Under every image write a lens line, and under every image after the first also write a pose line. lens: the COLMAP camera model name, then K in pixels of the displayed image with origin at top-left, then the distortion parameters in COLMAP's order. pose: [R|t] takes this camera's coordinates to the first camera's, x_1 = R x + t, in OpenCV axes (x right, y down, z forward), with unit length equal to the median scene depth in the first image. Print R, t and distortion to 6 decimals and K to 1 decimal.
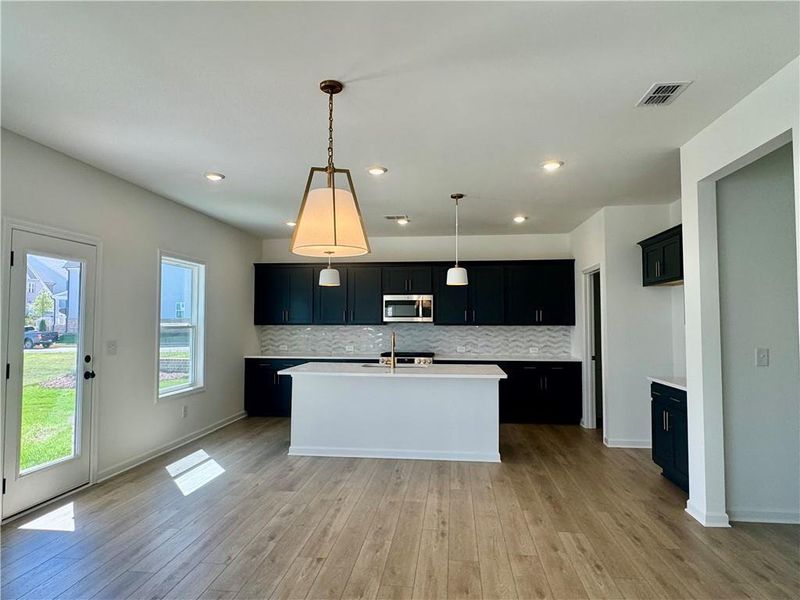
lens RADIAL K [[485.0, 0, 397.9], [0, 485.0, 303.6], [0, 0, 1]] dist [0.000629, -0.000831]
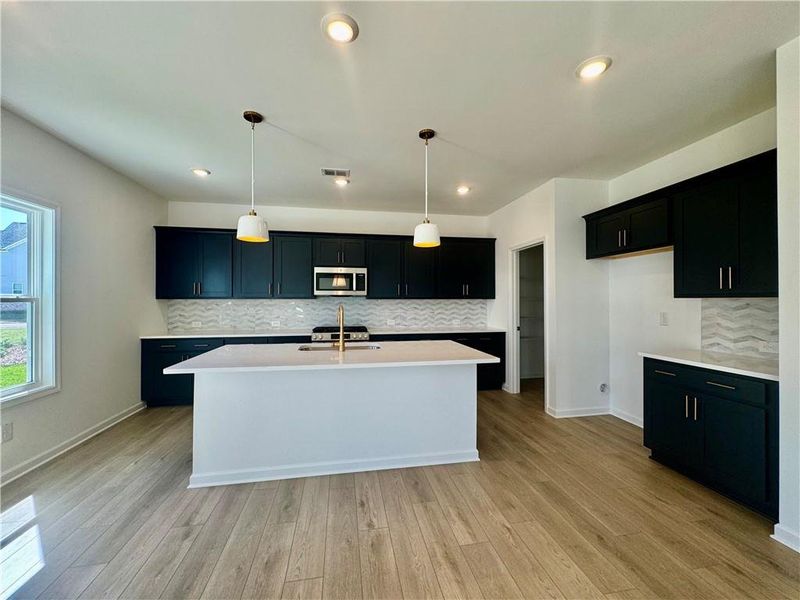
lens RADIAL K [[319.4, 0, 398.9], [0, 319.4, 299.8], [0, 0, 1]] dist [-0.002731, 0.000892]
pose [[0.957232, -0.001329, 0.289317, -0.076331], [-0.009126, 0.999353, 0.034785, 0.033309], [-0.289176, -0.035938, 0.956601, 0.518150]]
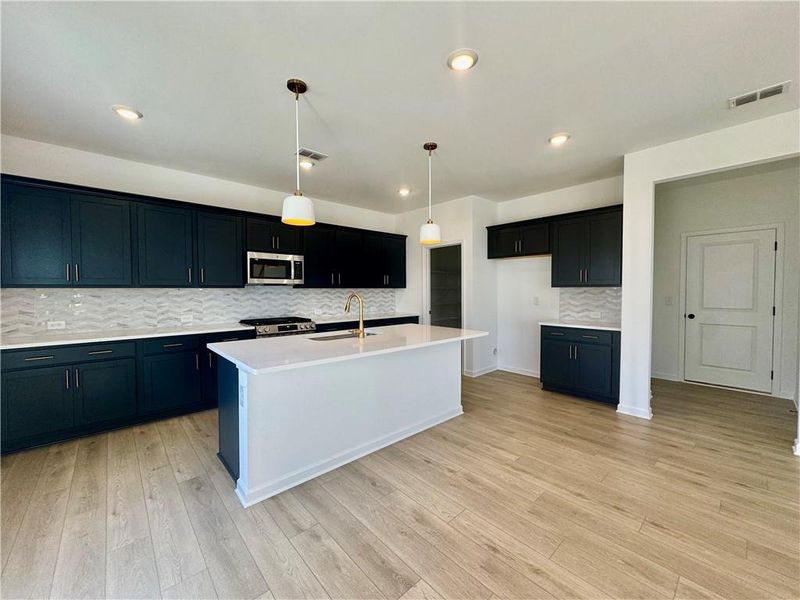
lens RADIAL K [[319.4, 0, 398.3], [0, 319.4, 299.4], [0, 0, 1]] dist [-0.002731, 0.000892]
pose [[0.657381, -0.025632, 0.753122, -0.399103], [-0.024467, 0.998168, 0.055329, 0.040217], [-0.753161, -0.054799, 0.655550, 0.648898]]
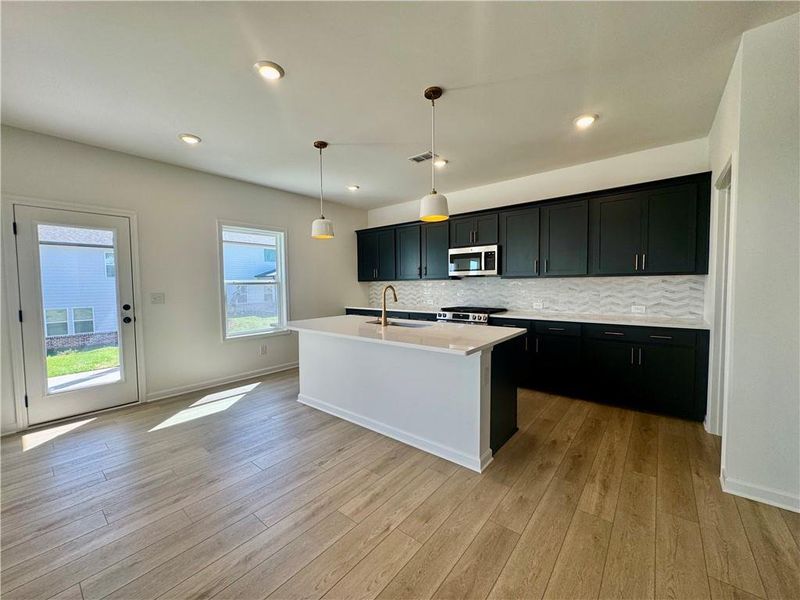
lens RADIAL K [[319.4, 0, 398.8], [0, 319.4, 299.6], [0, 0, 1]] dist [-0.002731, 0.000892]
pose [[0.839789, 0.014899, -0.542709, 0.350045], [0.034821, 0.996087, 0.081226, 0.041578], [0.541796, -0.087111, 0.835984, 0.572441]]
